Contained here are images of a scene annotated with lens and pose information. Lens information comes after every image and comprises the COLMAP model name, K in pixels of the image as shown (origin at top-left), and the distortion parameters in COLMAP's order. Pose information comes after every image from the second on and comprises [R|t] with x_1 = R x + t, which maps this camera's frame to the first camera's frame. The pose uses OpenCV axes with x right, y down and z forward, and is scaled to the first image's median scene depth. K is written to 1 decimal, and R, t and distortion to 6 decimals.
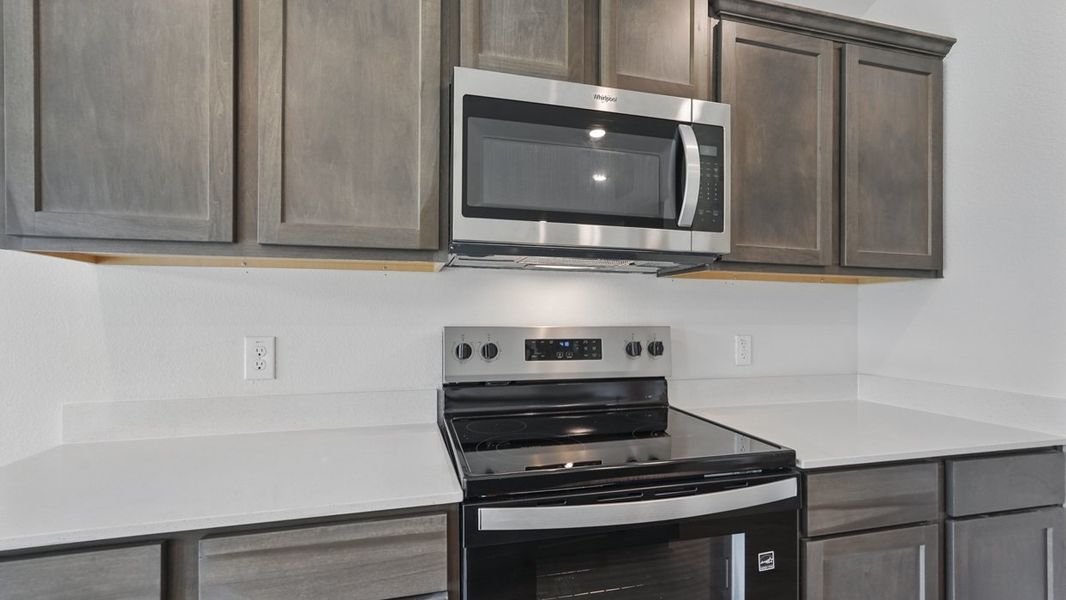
lens RADIAL K [[477.4, 0, 531.8], [0, 477.4, 313.6], [0, 0, 1]] dist [-0.008284, 0.002171]
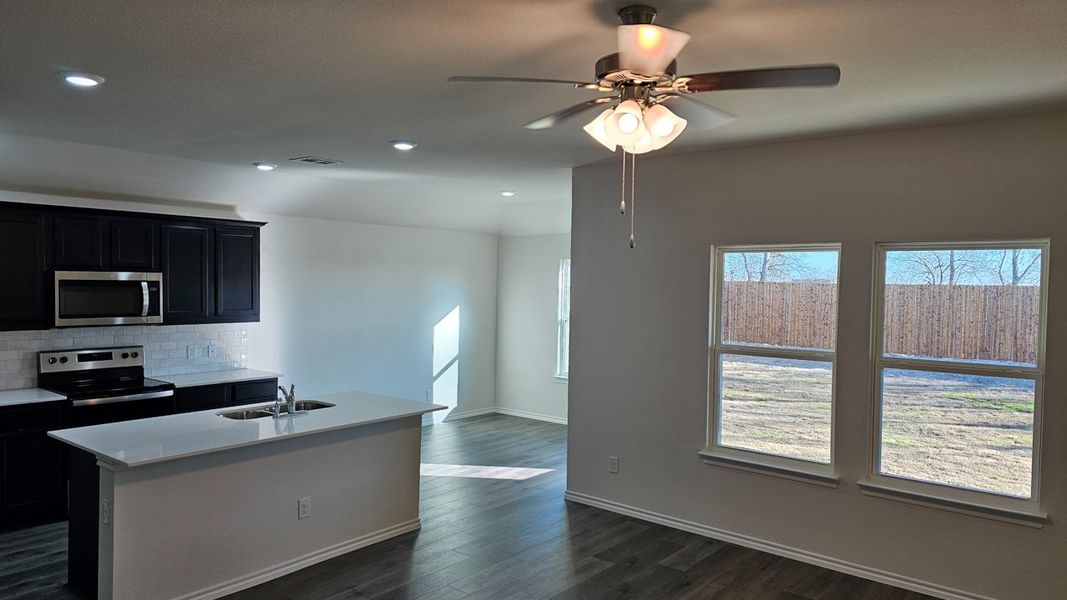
lens RADIAL K [[763.8, 0, 535.5], [0, 763.8, 289.6], [0, 0, 1]] dist [0.073207, 0.001948]
pose [[0.814956, -0.003861, 0.579509, -0.517697], [-0.003435, 0.999928, 0.011492, -0.410627], [-0.579512, -0.011356, 0.814884, -4.484178]]
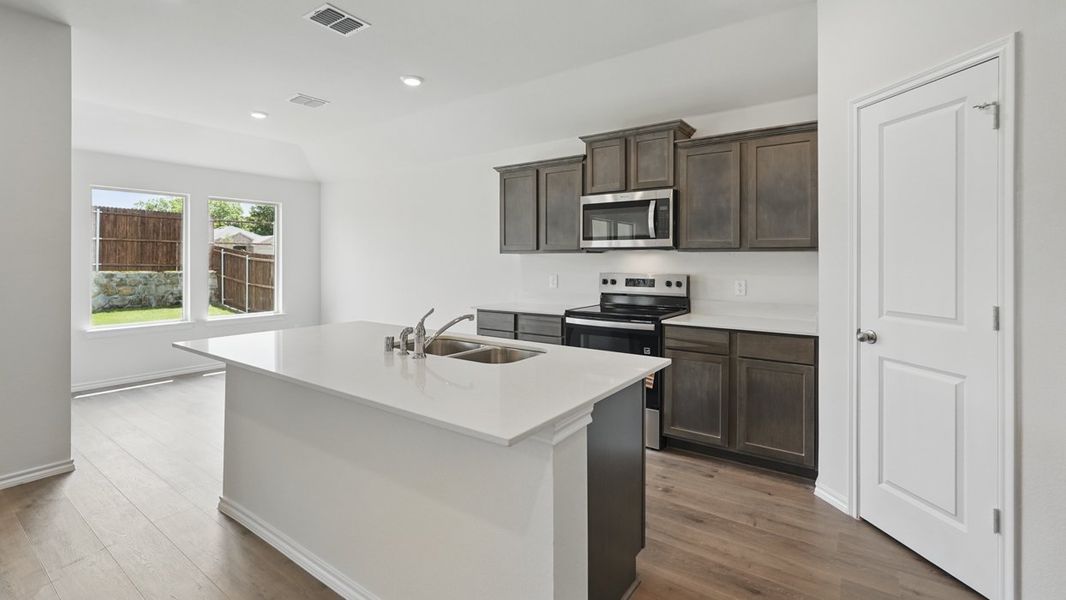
lens RADIAL K [[474.8, 0, 530.3], [0, 474.8, 256.8], [0, 0, 1]] dist [-0.002563, 0.002961]
pose [[0.628817, -0.008573, -0.777506, 1.992342], [0.004328, 0.999962, -0.007526, -0.055412], [0.777541, 0.001368, 0.628831, -1.254109]]
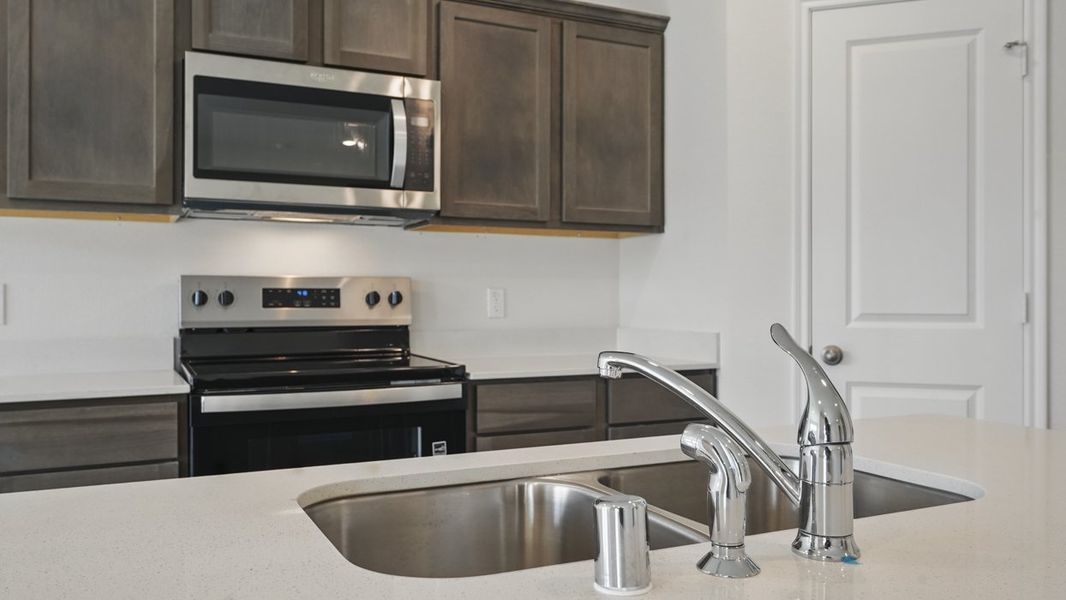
lens RADIAL K [[847.0, 0, 527.1], [0, 847.0, 293.9], [0, 0, 1]] dist [-0.000648, 0.011700]
pose [[0.982852, -0.003892, 0.184357, 0.250726], [0.004012, 0.999992, -0.000276, 0.081524], [-0.184354, 0.001011, 0.982859, -1.094924]]
